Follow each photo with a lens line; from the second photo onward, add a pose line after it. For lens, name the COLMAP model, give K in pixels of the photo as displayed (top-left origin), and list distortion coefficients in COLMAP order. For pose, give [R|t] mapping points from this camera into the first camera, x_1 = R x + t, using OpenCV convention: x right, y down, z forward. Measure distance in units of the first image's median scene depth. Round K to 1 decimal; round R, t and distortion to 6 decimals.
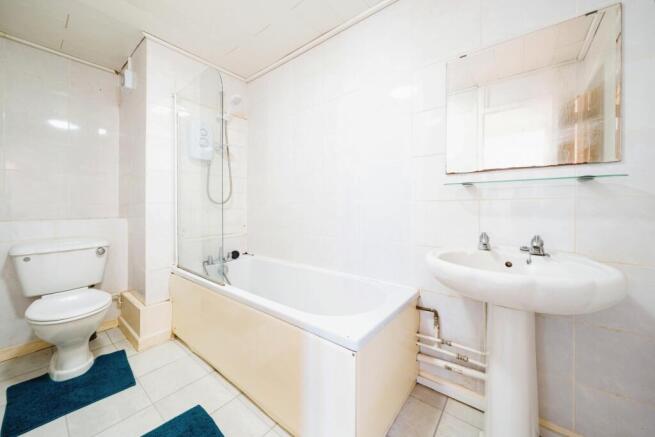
lens RADIAL K [[248.5, 0, 326.5], [0, 248.5, 215.0], [0, 0, 1]] dist [0.000305, 0.000002]
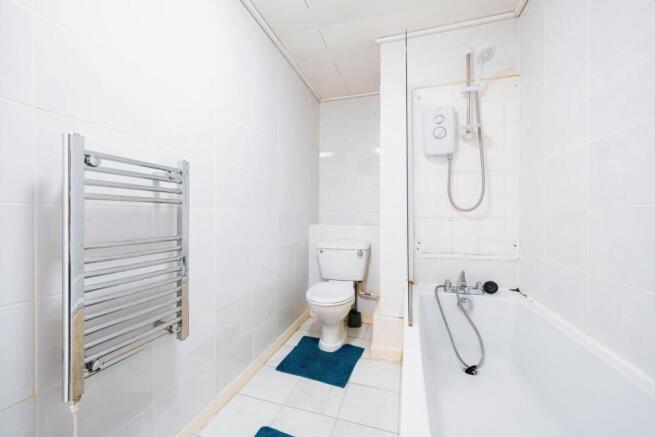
lens RADIAL K [[260.2, 0, 325.9], [0, 260.2, 217.3], [0, 0, 1]] dist [0.000332, 0.000005]
pose [[0.340669, 0.010628, -0.940123, 0.148393], [-0.035680, 0.999362, -0.001631, -0.011600], [0.939506, 0.034099, 0.340831, 0.386889]]
